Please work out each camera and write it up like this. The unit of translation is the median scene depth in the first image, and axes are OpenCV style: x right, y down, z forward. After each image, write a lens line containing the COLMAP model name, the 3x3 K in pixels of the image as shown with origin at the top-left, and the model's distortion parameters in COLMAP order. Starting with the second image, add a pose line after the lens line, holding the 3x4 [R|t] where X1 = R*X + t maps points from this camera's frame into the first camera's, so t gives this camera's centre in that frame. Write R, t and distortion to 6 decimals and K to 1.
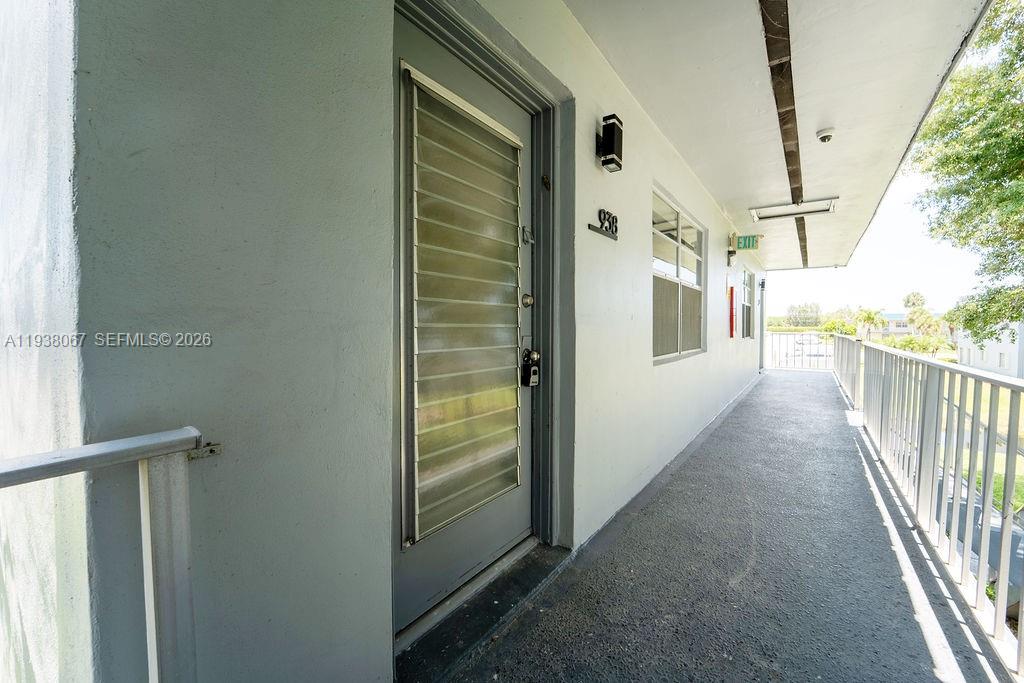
lens RADIAL K [[406.4, 0, 516.0], [0, 406.4, 340.0], [0, 0, 1]] dist [-0.017539, 0.000832]
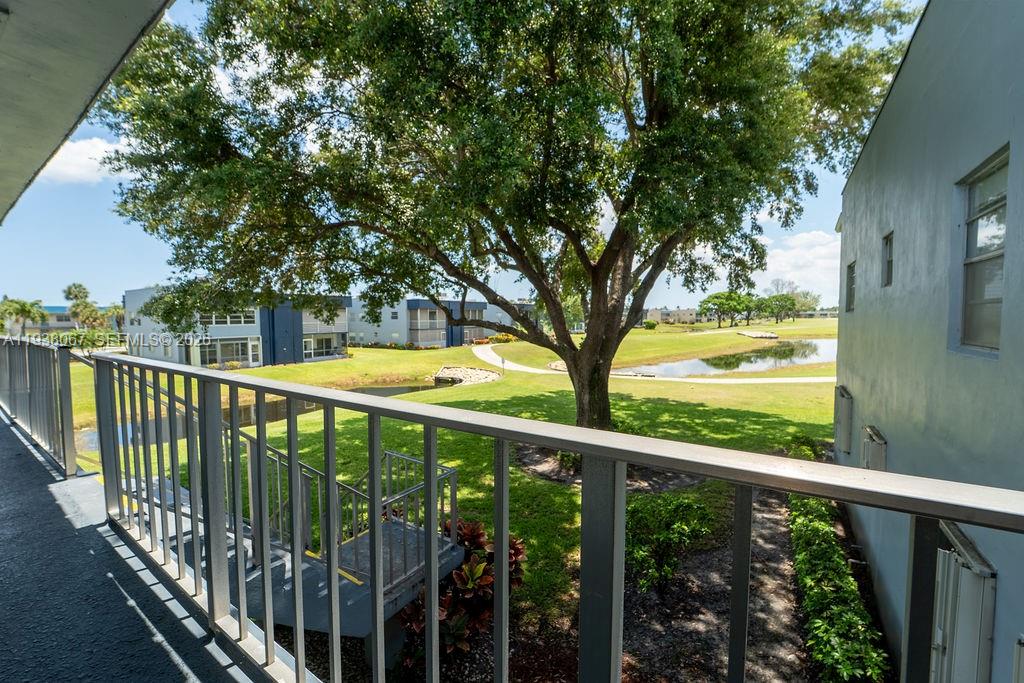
lens RADIAL K [[406.4, 0, 515.3], [0, 406.4, 336.5], [0, 0, 1]] dist [-0.017539, 0.000832]
pose [[-0.047034, -0.050332, 0.997624, 0.161292], [0.043035, 0.997700, 0.052365, -0.008781], [-0.997966, 0.045396, -0.044759, 0.228196]]
